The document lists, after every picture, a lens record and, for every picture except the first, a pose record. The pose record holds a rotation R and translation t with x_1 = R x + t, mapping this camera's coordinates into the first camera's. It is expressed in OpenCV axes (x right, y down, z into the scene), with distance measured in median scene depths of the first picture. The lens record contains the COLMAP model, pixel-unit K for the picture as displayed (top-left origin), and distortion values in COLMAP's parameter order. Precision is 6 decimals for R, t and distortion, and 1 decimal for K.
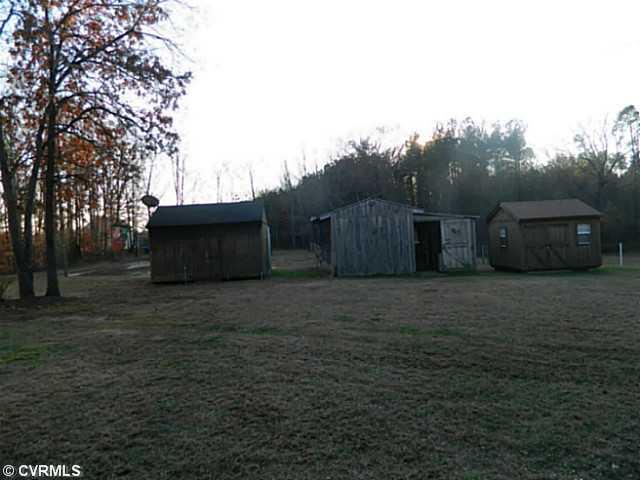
lens RADIAL K [[539.7, 0, 320.0], [0, 539.7, 240.0], [0, 0, 1]] dist [0.007749, 0.007106]
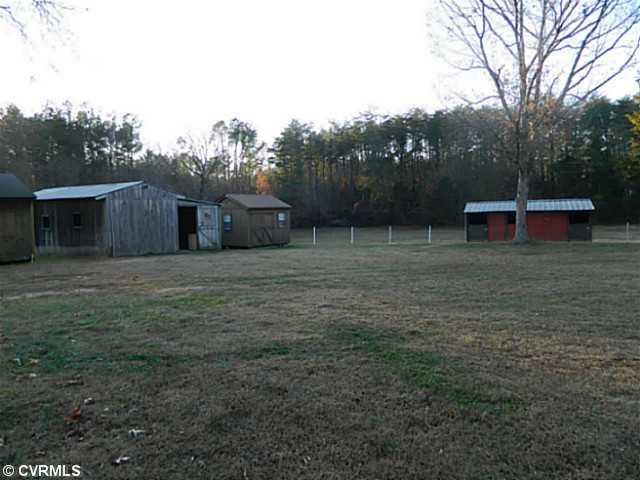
lens RADIAL K [[539.7, 0, 320.1], [0, 539.7, 240.9], [0, 0, 1]] dist [0.007749, 0.007106]
pose [[0.616428, -0.006602, 0.787383, -0.530444], [-0.010352, 0.999810, 0.016488, 0.017226], [-0.787343, -0.018315, 0.616243, 0.068091]]
